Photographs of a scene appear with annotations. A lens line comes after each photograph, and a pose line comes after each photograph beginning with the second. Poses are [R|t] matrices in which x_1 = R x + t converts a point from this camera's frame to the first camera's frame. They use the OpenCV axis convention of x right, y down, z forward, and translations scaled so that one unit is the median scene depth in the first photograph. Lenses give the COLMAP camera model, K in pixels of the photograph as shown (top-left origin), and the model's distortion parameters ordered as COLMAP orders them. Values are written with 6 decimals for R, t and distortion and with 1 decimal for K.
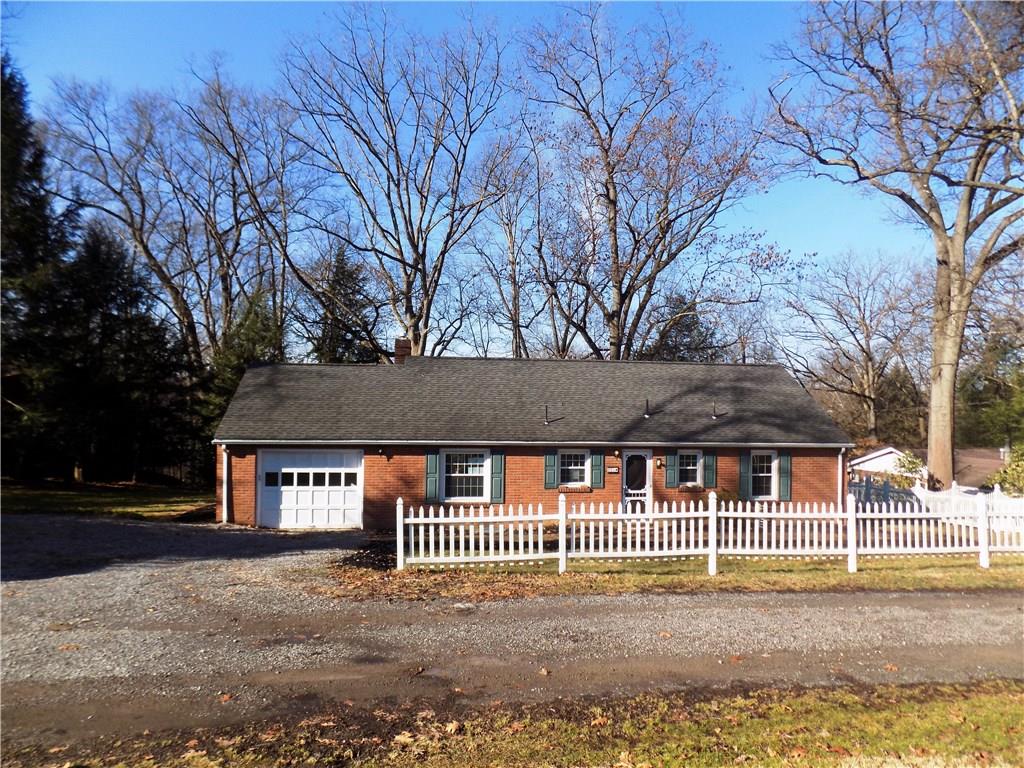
lens RADIAL K [[688.1, 0, 511.8], [0, 688.1, 386.1], [0, 0, 1]] dist [-0.036399, 0.005182]
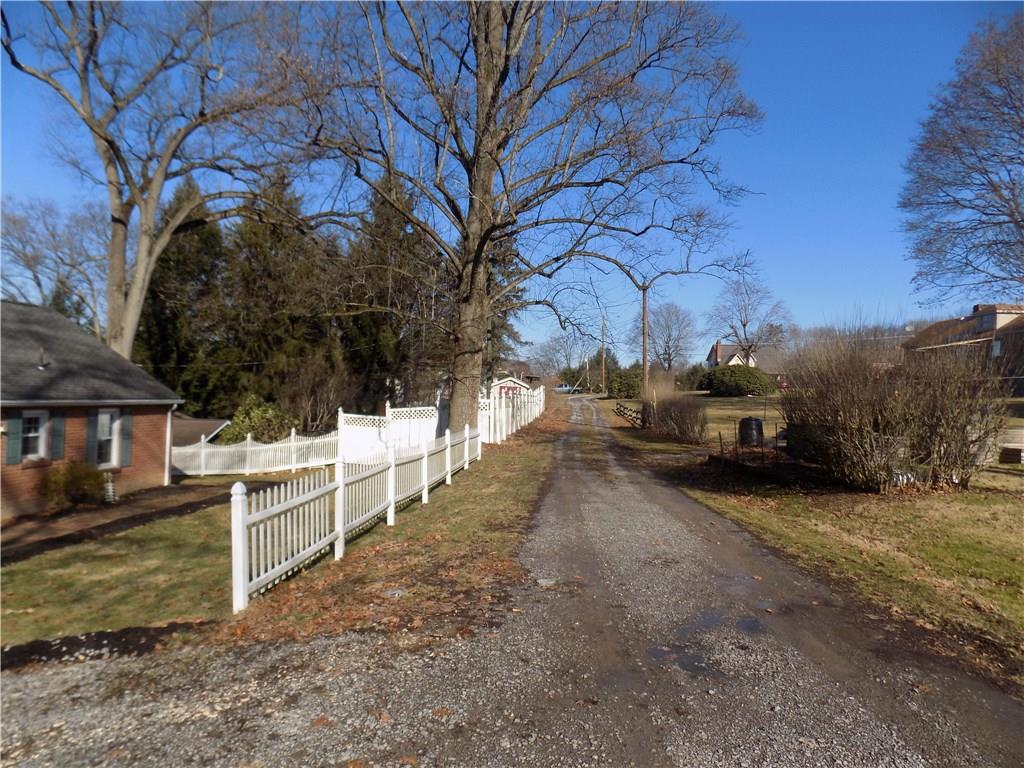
lens RADIAL K [[688.1, 0, 511.8], [0, 688.1, 386.3], [0, 0, 1]] dist [-0.036399, 0.005182]
pose [[0.257066, 0.000051, 0.966394, -0.316761], [-0.053205, 0.998484, 0.014100, 0.027292], [-0.964928, -0.055042, 0.256679, 0.304600]]
